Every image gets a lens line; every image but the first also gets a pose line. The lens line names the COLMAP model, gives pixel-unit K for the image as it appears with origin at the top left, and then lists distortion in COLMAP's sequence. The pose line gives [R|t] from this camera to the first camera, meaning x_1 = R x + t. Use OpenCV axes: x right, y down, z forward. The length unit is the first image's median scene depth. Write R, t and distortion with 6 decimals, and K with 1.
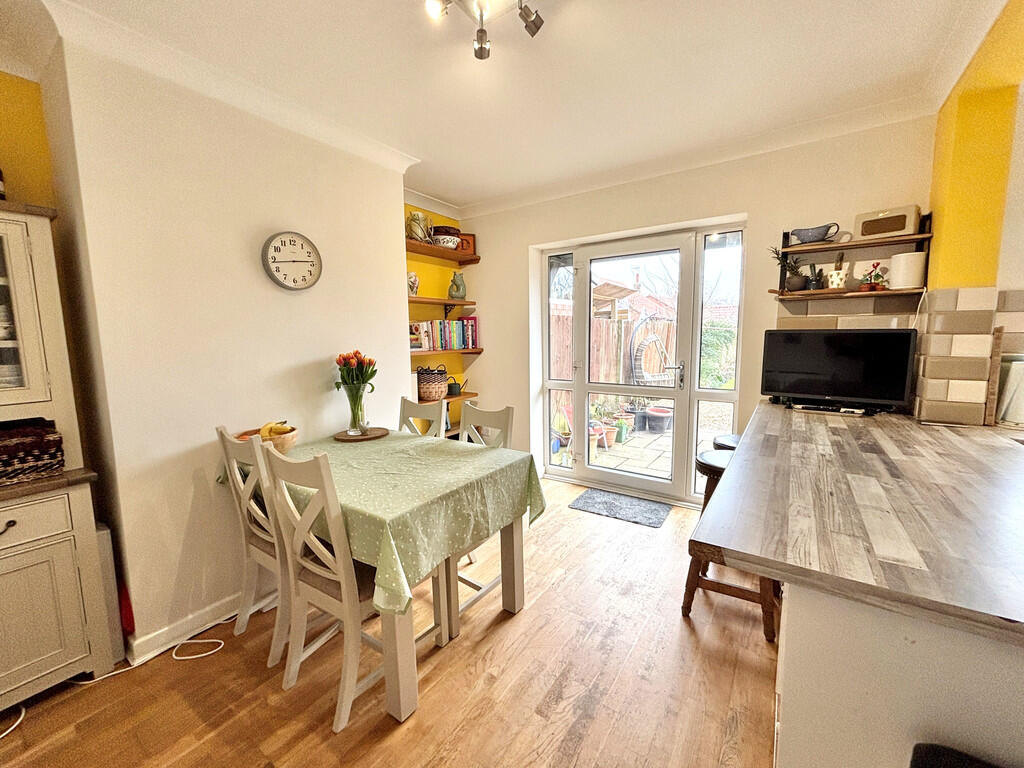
lens RADIAL K [[409.1, 0, 512.0], [0, 409.1, 384.0], [0, 0, 1]] dist [0.001380, 0.000218]
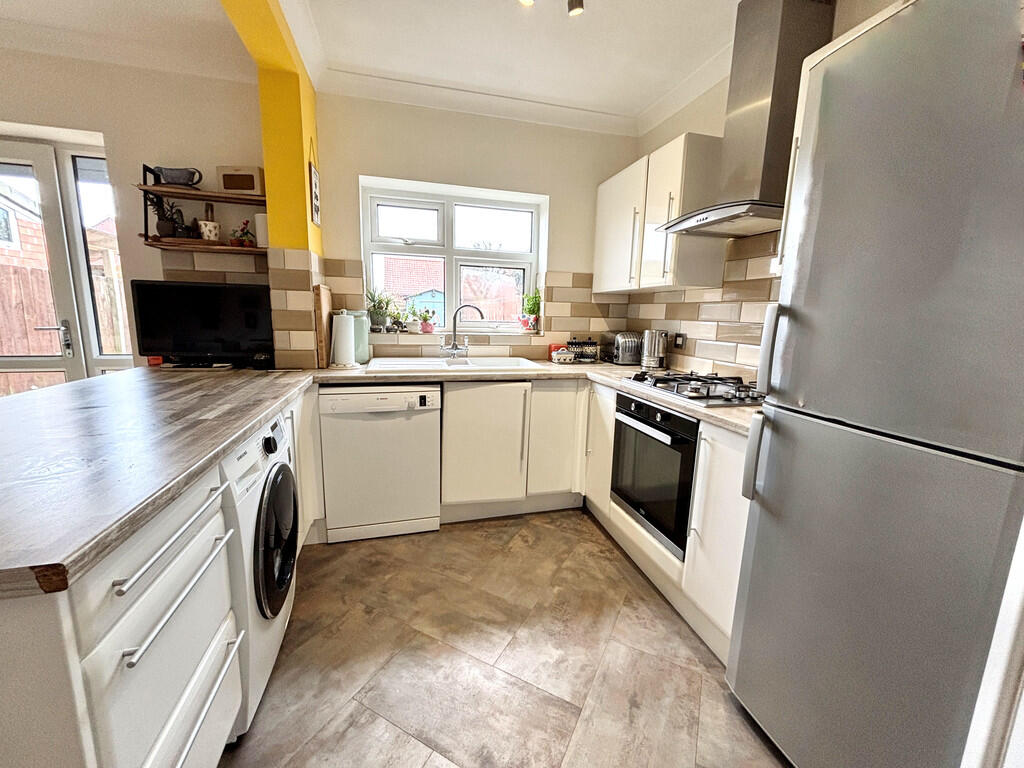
lens RADIAL K [[409.1, 0, 512.0], [0, 409.1, 384.0], [0, 0, 1]] dist [0.001380, 0.000218]
pose [[0.641870, -0.102174, 0.759976, 0.492133], [0.060242, 0.994739, 0.082857, 0.067857], [-0.764443, -0.007401, 0.644648, -0.174900]]
